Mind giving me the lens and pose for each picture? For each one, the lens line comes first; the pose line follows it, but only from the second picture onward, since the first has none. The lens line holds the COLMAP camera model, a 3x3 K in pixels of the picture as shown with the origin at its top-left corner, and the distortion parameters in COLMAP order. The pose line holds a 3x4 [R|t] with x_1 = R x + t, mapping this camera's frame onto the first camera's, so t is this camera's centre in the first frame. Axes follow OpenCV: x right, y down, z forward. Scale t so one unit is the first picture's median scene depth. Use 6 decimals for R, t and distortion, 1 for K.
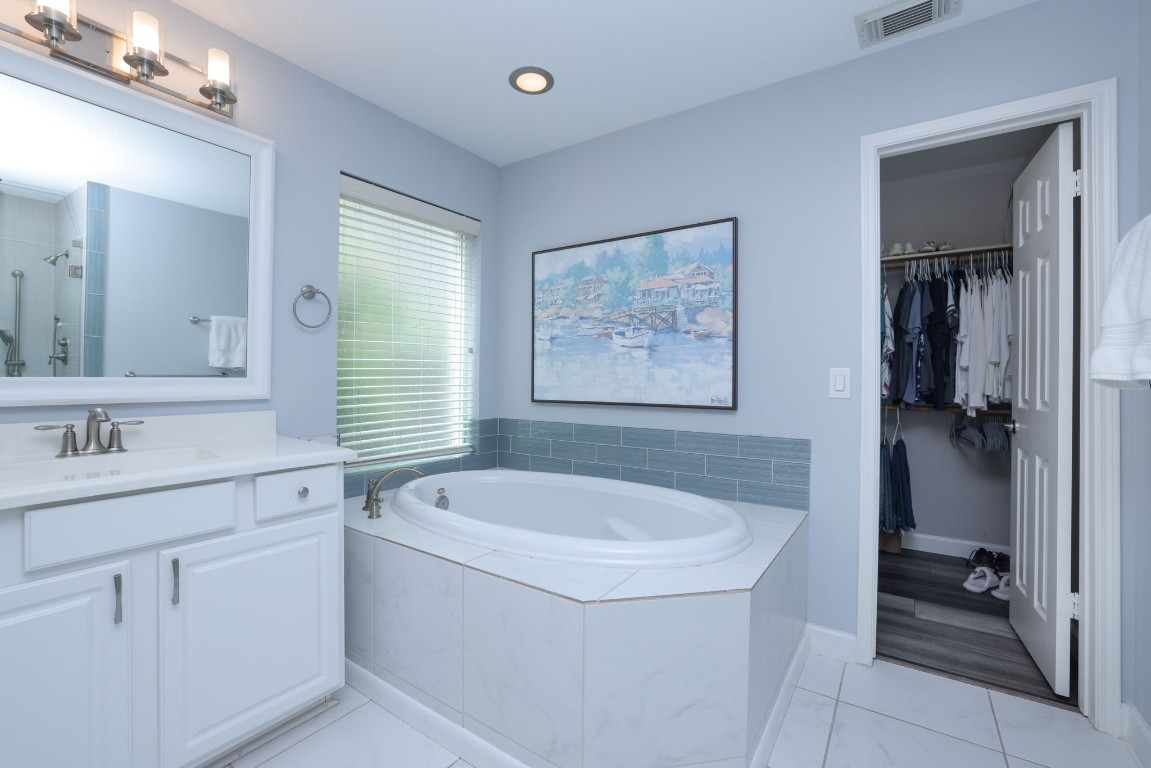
lens RADIAL K [[493.4, 0, 573.2], [0, 493.4, 376.7], [0, 0, 1]] dist [-0.048246, 0.017284]
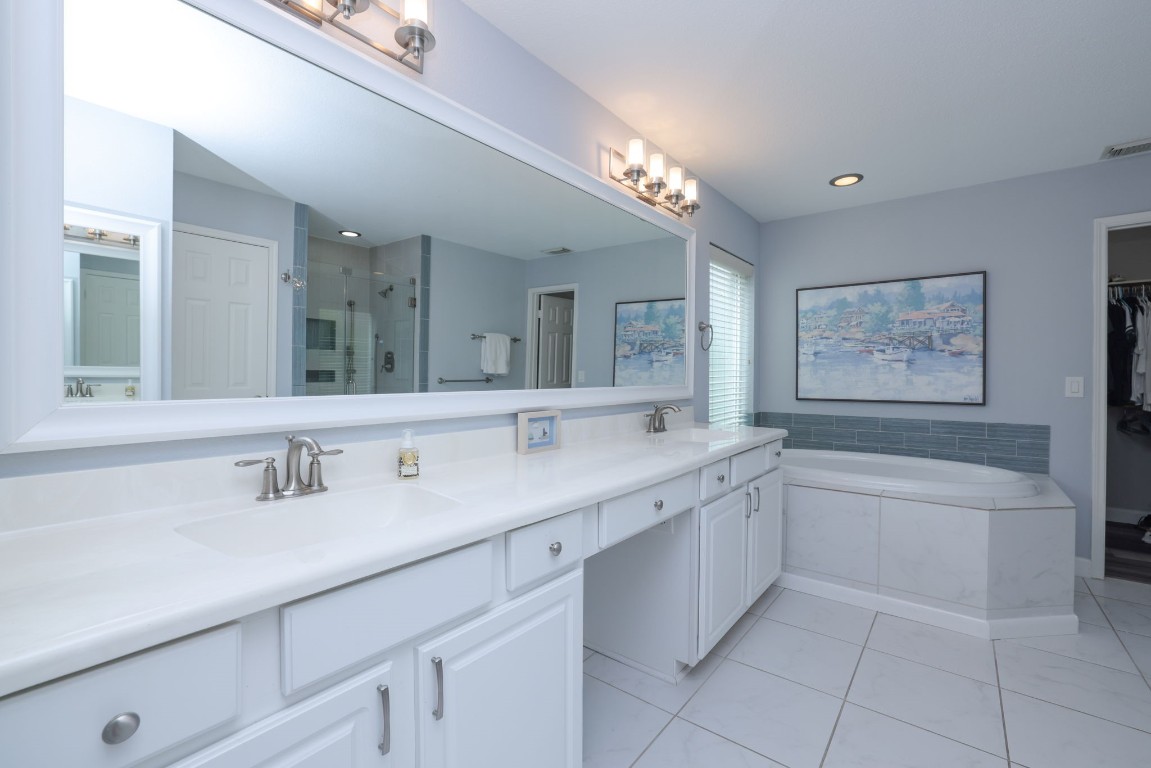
lens RADIAL K [[493.4, 0, 573.2], [0, 493.4, 376.7], [0, 0, 1]] dist [-0.048246, 0.017284]
pose [[0.997207, -0.003717, -0.074600, -0.678569], [0.004122, 0.999978, 0.005270, -0.025414], [0.074579, -0.005563, 0.997200, -0.438495]]
